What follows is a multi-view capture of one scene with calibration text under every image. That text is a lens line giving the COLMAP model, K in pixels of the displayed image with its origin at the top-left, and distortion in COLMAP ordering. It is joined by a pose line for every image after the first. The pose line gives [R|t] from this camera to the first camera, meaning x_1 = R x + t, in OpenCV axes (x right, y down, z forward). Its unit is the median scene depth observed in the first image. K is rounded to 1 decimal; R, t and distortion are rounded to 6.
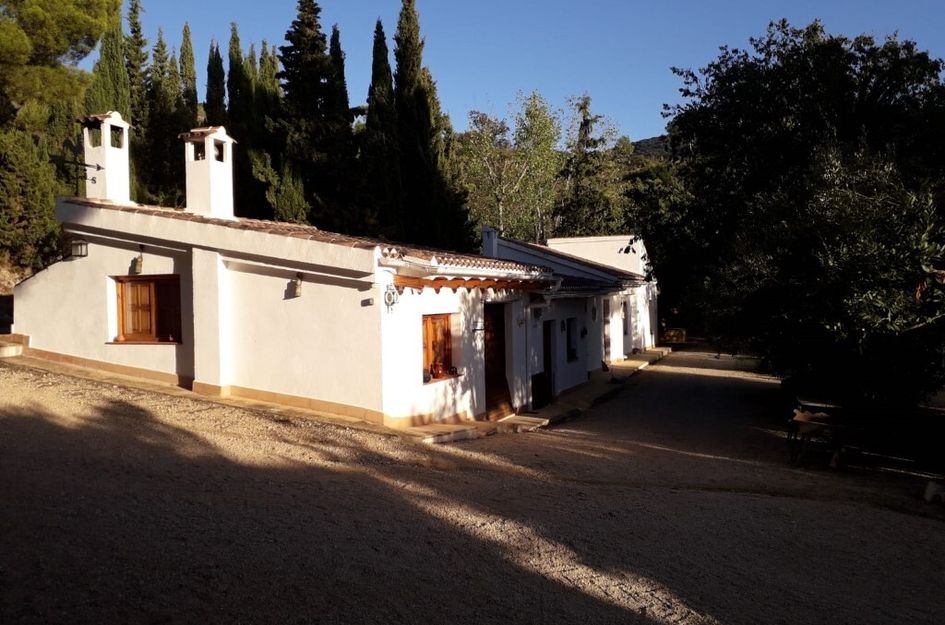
lens RADIAL K [[746.0, 0, 461.7], [0, 746.0, 297.5], [0, 0, 1]] dist [0.008610, 0.003762]
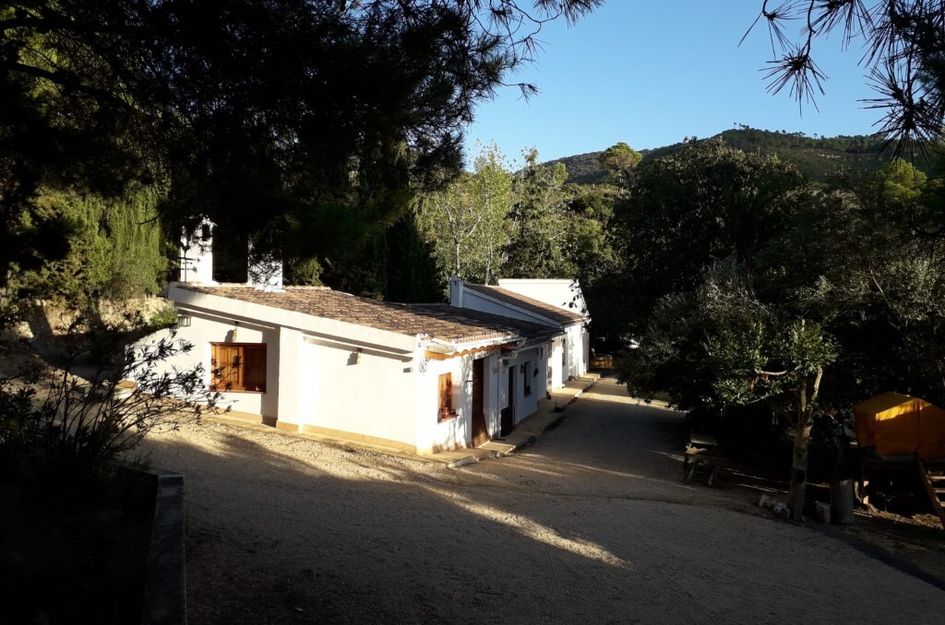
lens RADIAL K [[719.1, 0, 472.5], [0, 719.1, 312.5], [0, 0, 1]] dist [0.061101, -0.003282]
pose [[0.994570, 0.028146, 0.100193, -0.126351], [-0.028502, 0.999591, 0.002124, -0.099662], [-0.100092, -0.004969, 0.994966, -0.374338]]
